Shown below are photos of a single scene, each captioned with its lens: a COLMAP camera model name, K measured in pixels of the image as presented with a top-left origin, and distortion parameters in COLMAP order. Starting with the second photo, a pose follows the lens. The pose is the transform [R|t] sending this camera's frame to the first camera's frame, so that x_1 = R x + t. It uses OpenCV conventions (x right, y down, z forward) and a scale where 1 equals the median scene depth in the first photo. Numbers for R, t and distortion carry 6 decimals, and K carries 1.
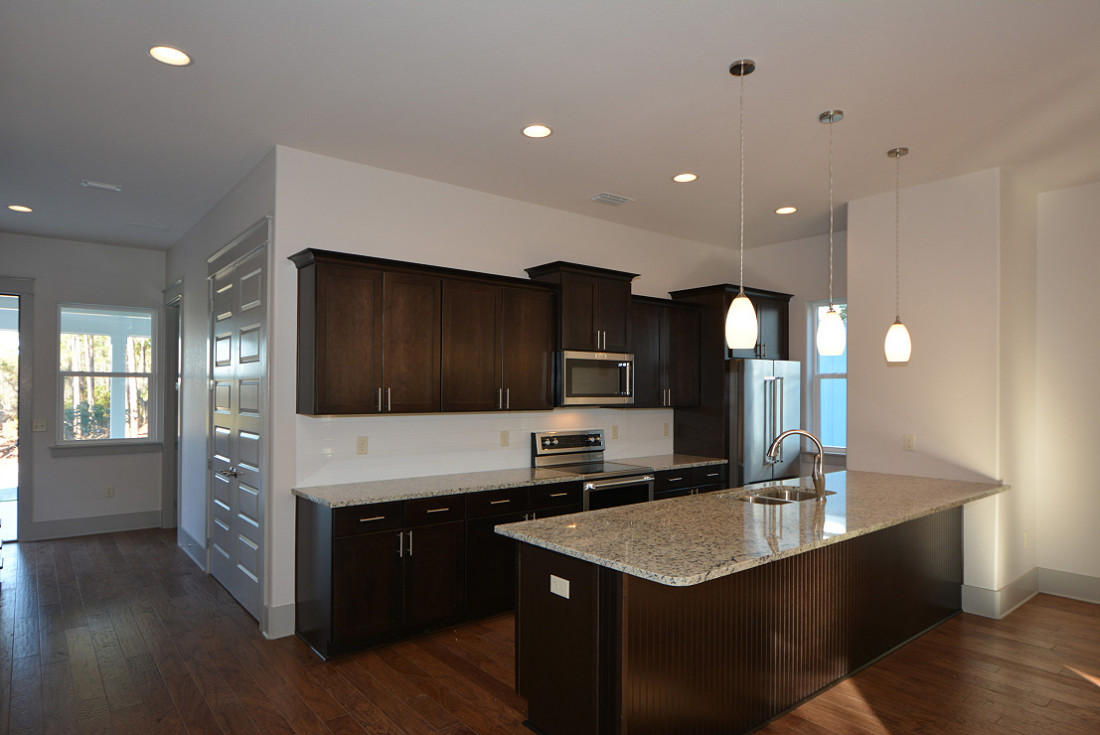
lens RADIAL K [[626.3, 0, 514.6], [0, 626.3, 385.2], [0, 0, 1]] dist [-0.002488, -0.000471]
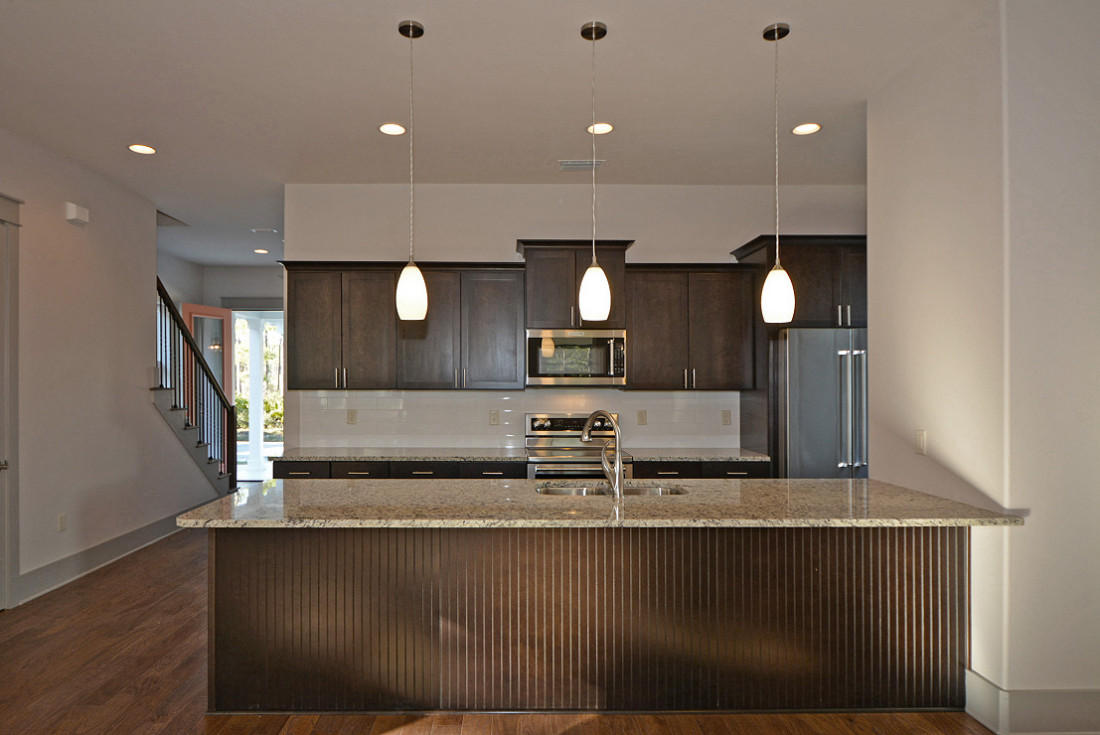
lens RADIAL K [[626.3, 0, 514.6], [0, 626.3, 385.2], [0, 0, 1]] dist [-0.002488, -0.000471]
pose [[0.811930, 0.001126, -0.583754, 0.604784], [0.004173, 0.999961, 0.007733, 0.022963], [0.583740, -0.008715, 0.811894, 0.179488]]
